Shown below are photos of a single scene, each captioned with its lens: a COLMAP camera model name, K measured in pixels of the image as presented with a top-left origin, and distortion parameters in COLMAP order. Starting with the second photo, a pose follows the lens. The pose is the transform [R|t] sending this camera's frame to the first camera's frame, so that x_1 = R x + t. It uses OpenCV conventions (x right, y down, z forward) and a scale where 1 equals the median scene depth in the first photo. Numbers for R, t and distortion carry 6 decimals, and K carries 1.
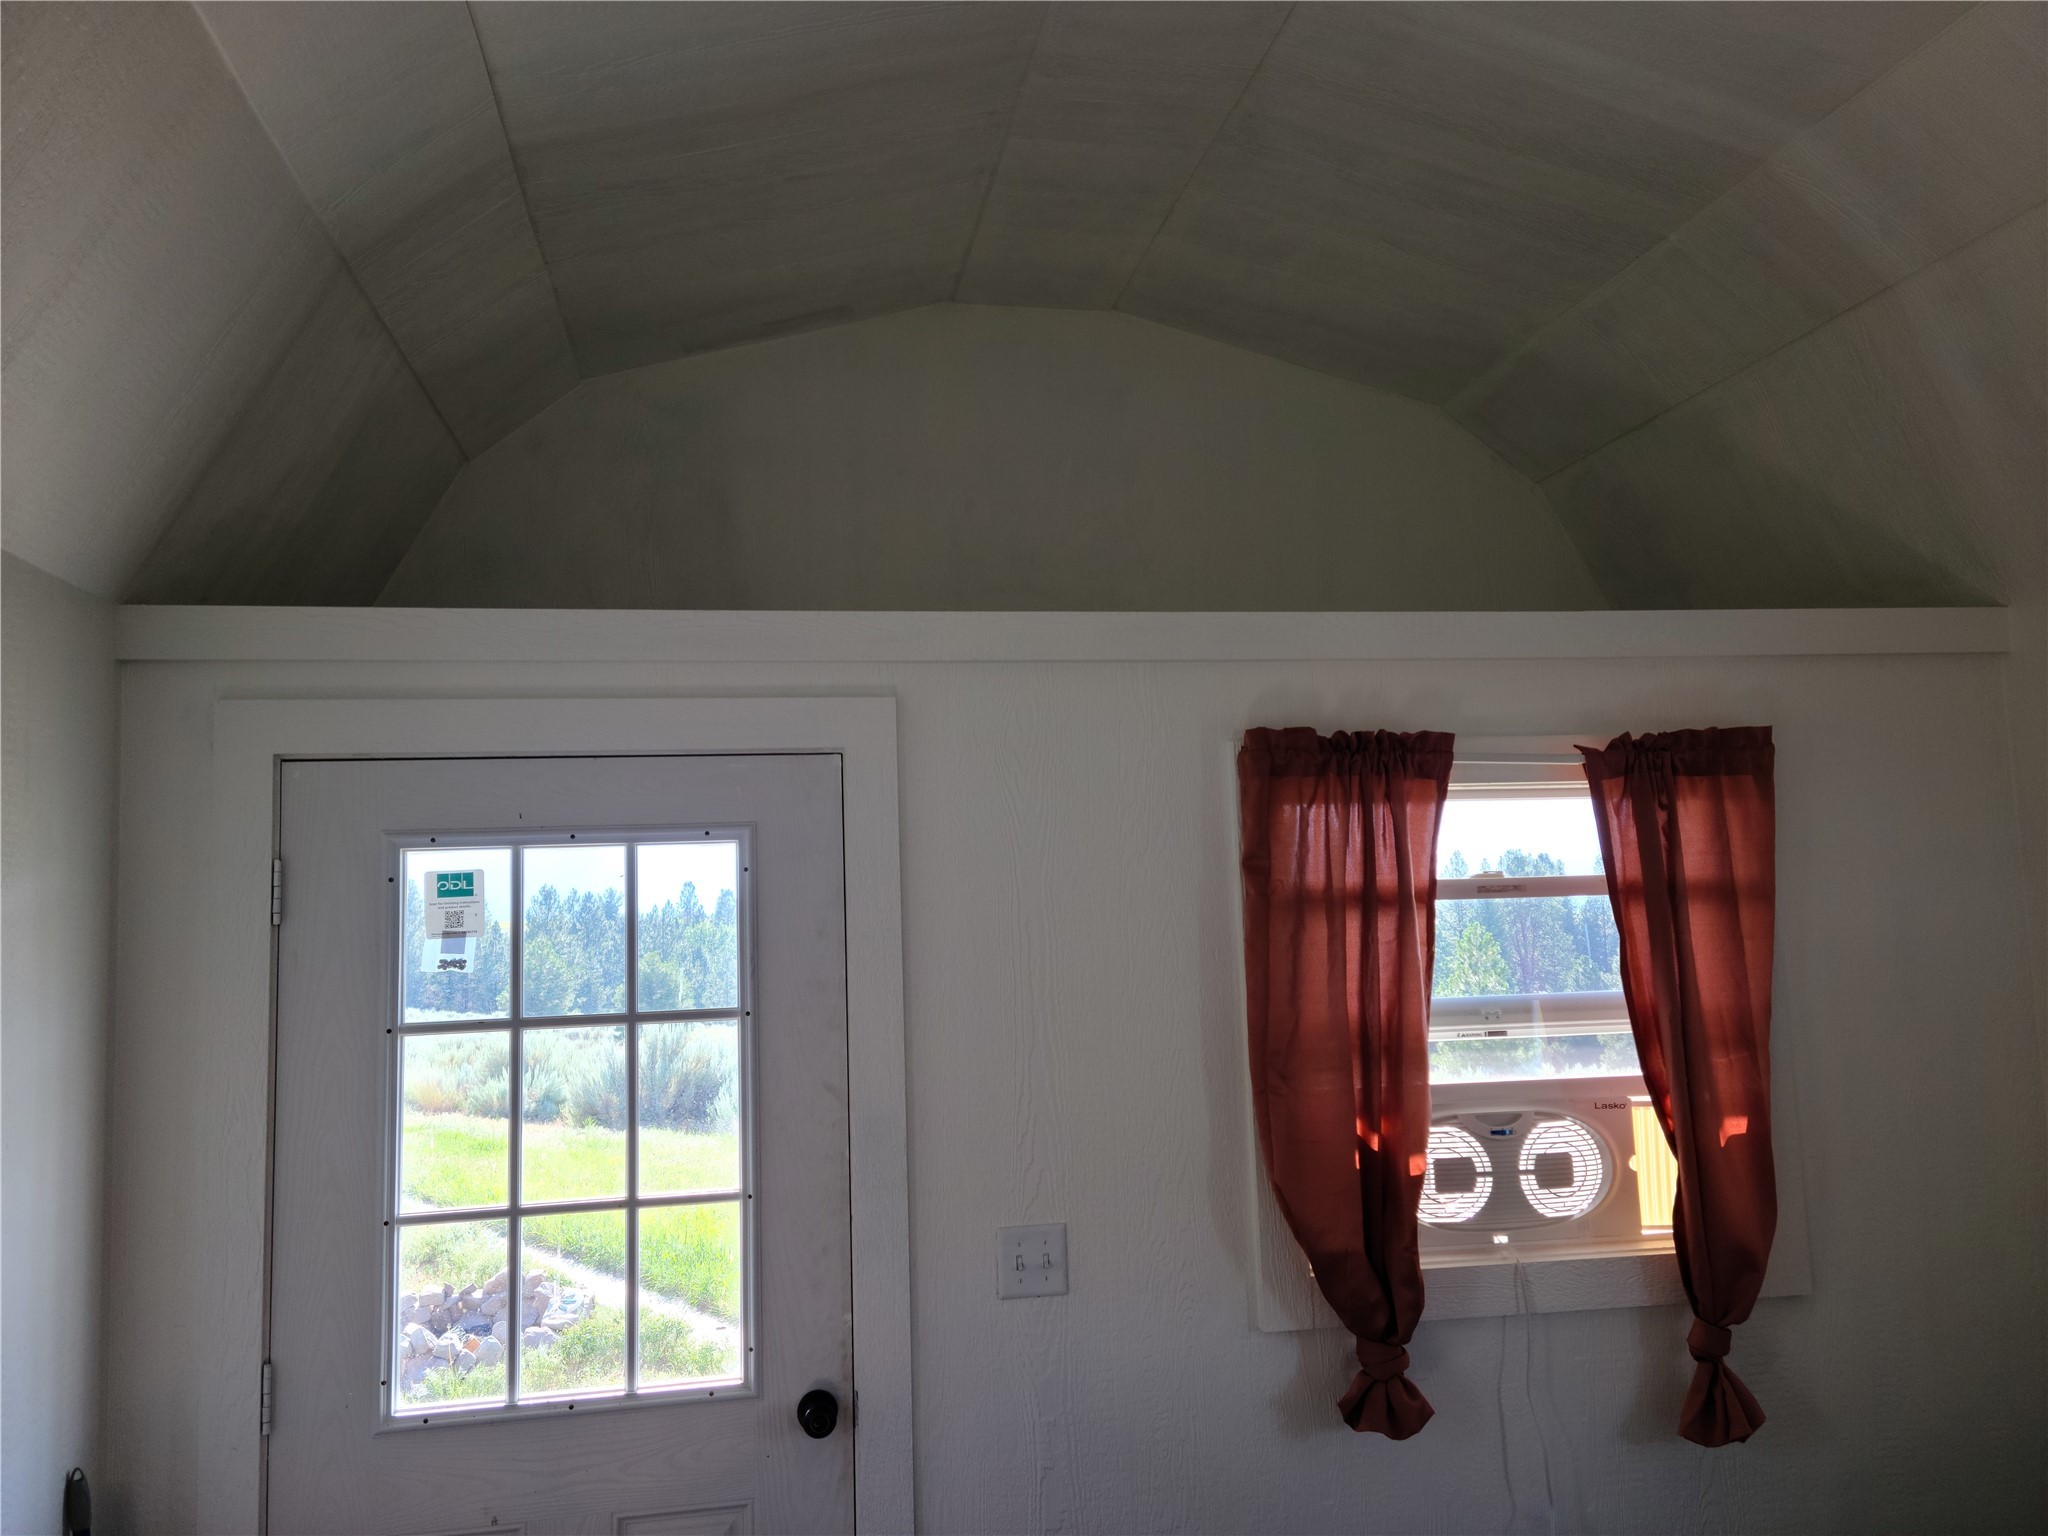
lens RADIAL K [[1676.1, 0, 1013.8], [0, 1676.1, 782.2], [0, 0, 1]] dist [0.102774, -0.072972]
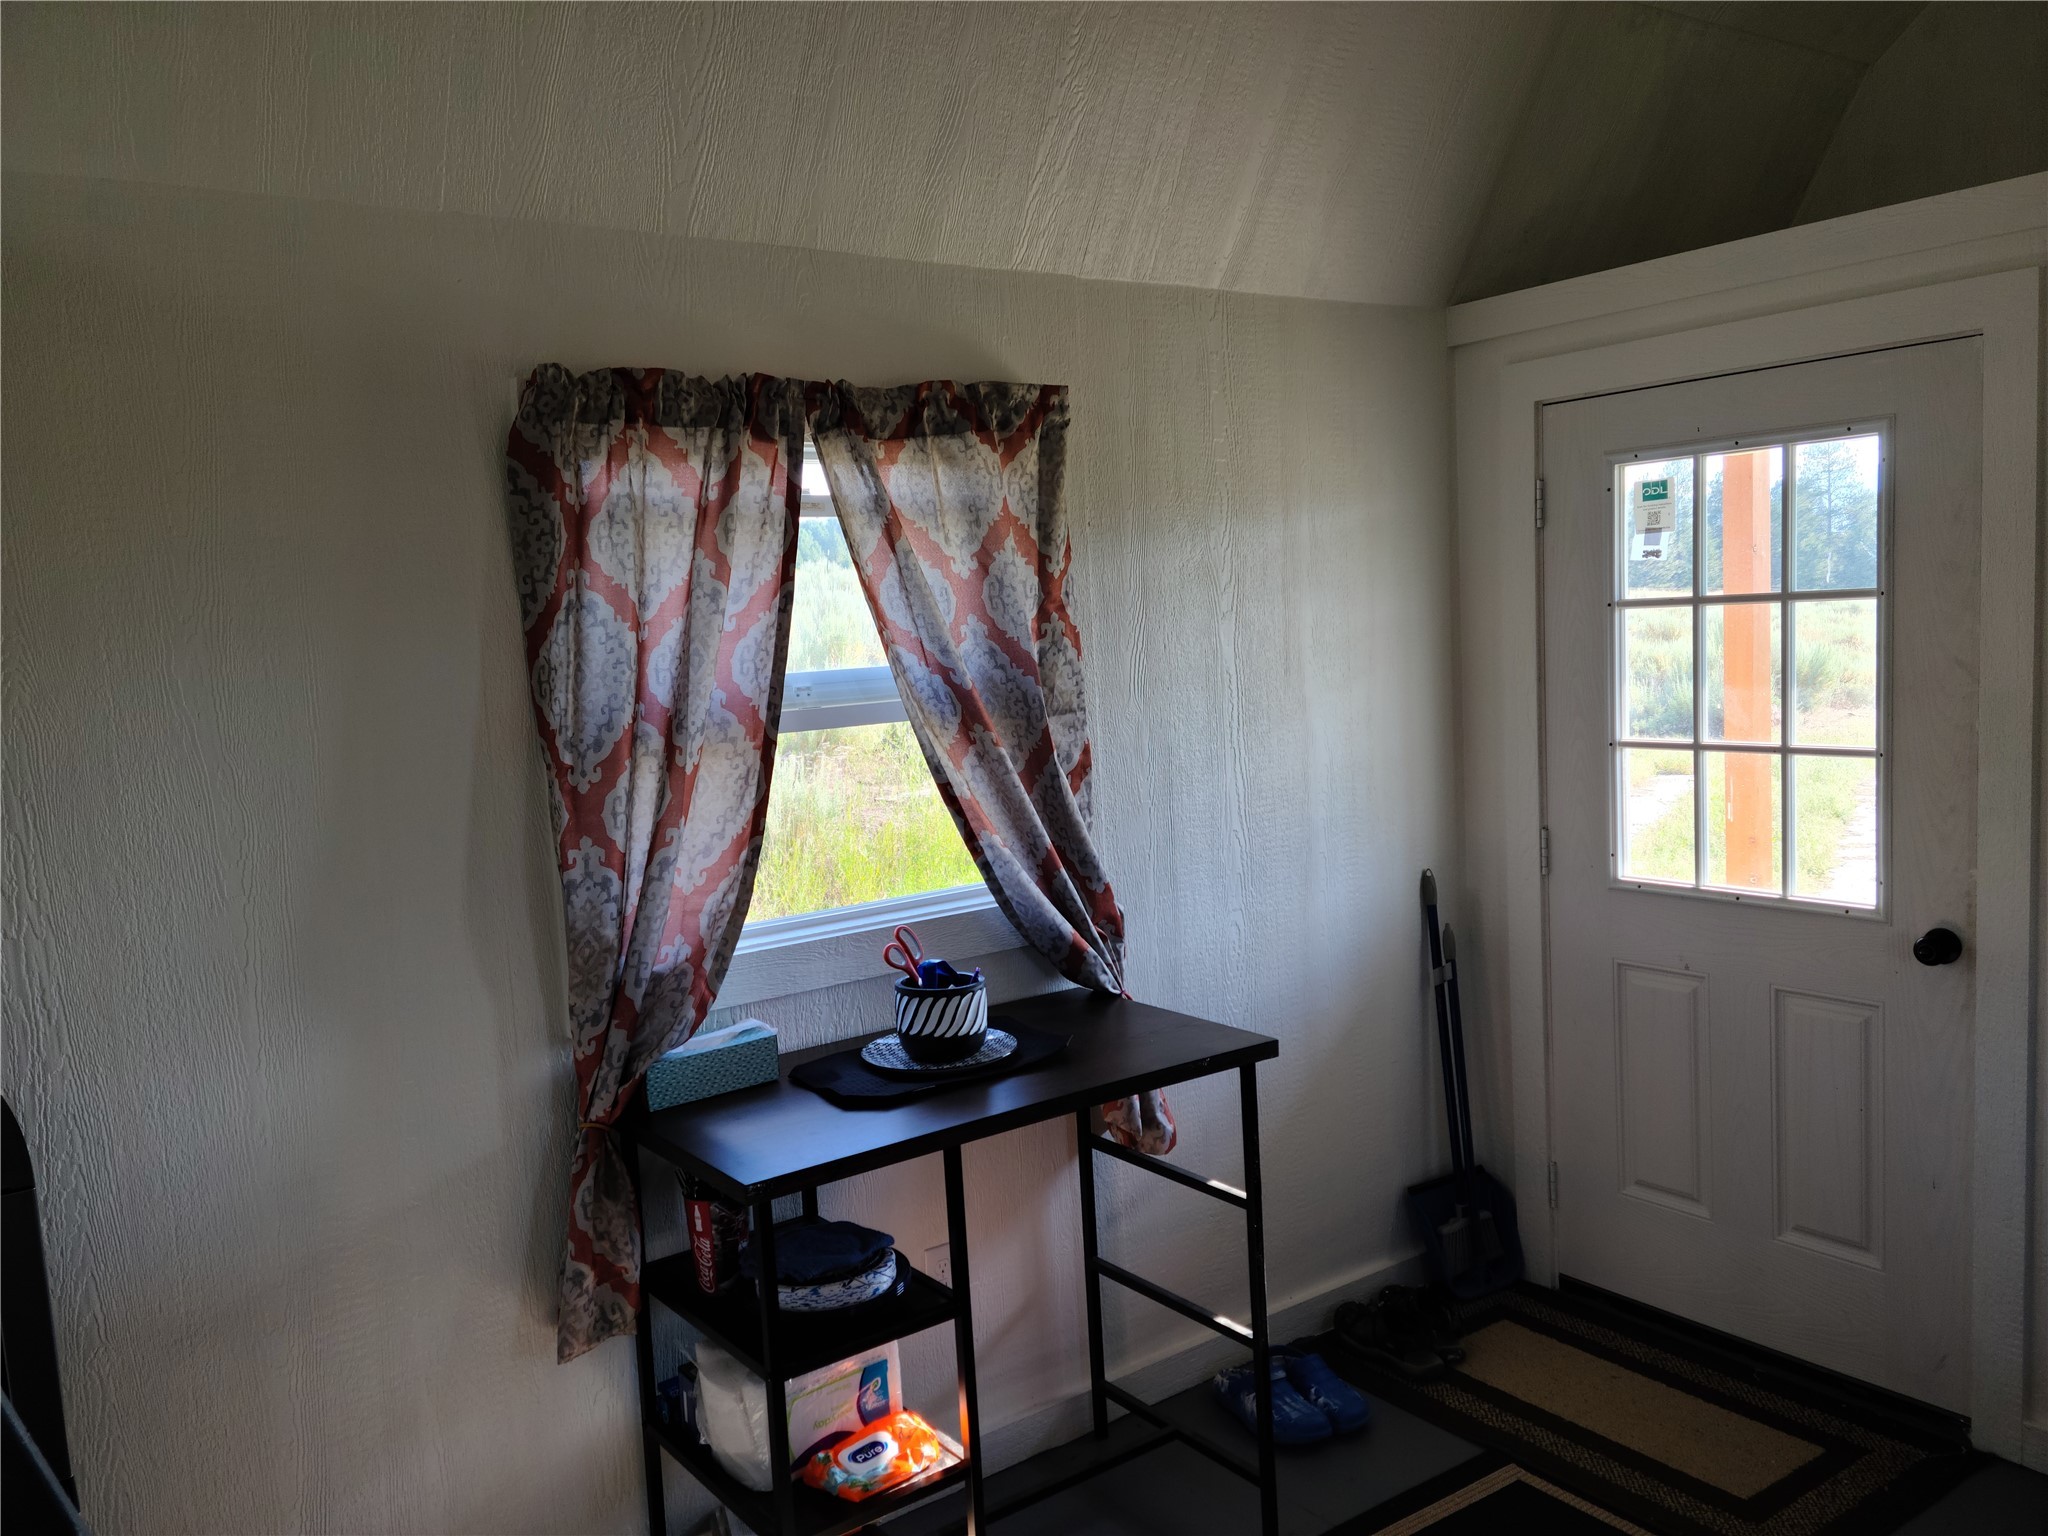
lens RADIAL K [[1676.1, 0, 1020.3], [0, 1676.1, 772.9], [0, 0, 1]] dist [0.102774, -0.072972]
pose [[0.430312, 0.104721, -0.896585, 0.626103], [0.139315, 0.973643, 0.180585, -0.029281], [0.891865, -0.202616, 0.404381, 0.025065]]
